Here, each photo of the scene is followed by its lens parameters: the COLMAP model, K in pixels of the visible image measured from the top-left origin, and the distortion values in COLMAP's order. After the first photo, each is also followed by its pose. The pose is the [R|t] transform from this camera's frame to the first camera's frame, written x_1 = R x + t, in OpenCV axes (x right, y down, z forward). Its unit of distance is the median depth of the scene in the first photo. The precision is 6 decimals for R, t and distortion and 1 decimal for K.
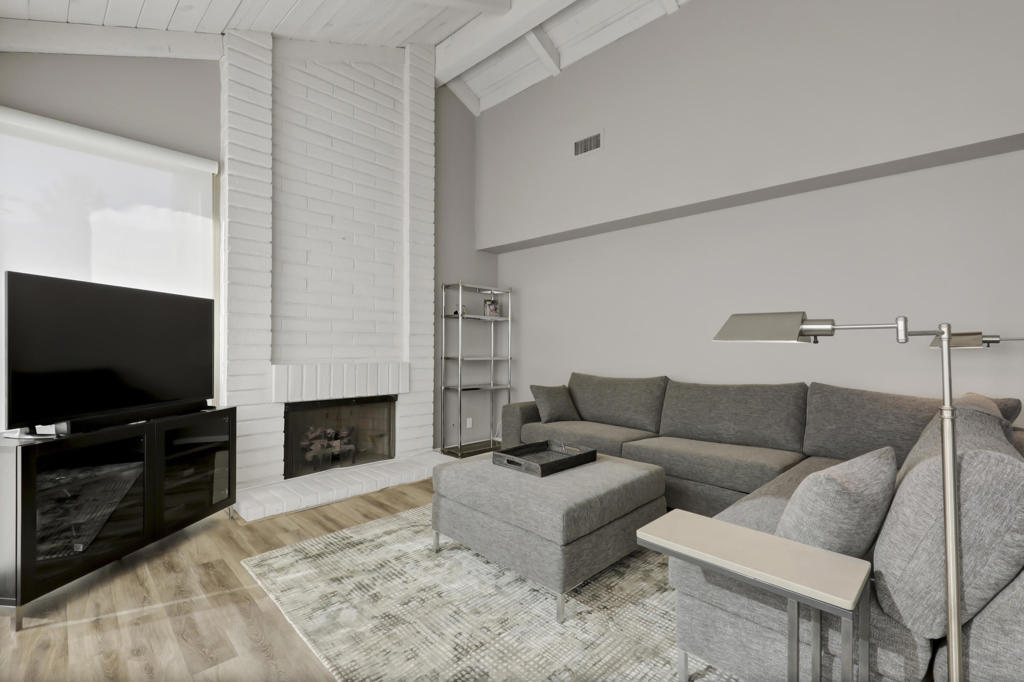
lens RADIAL K [[459.5, 0, 516.1], [0, 459.5, 345.9], [0, 0, 1]] dist [0.012716, -0.002056]
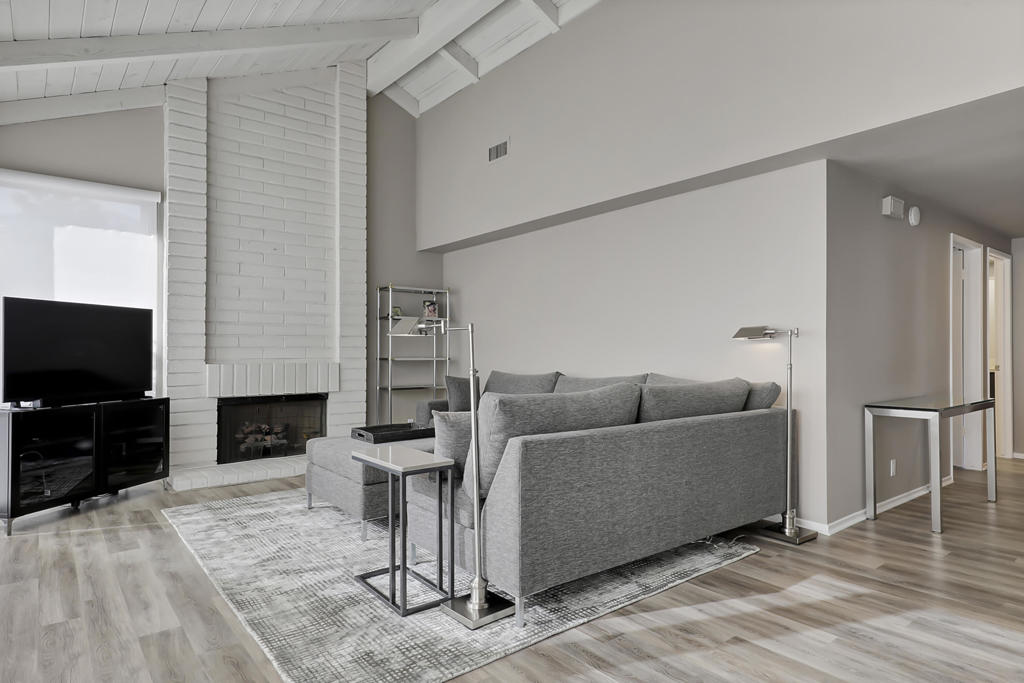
lens RADIAL K [[601.6, 0, 513.6], [0, 601.6, 337.3], [0, 0, 1]] dist [0.016165, 0.009672]
pose [[0.992760, -0.015972, -0.119050, 0.403121], [0.013162, 0.999617, -0.024352, 0.020421], [0.119393, 0.022609, 0.992590, -0.396215]]
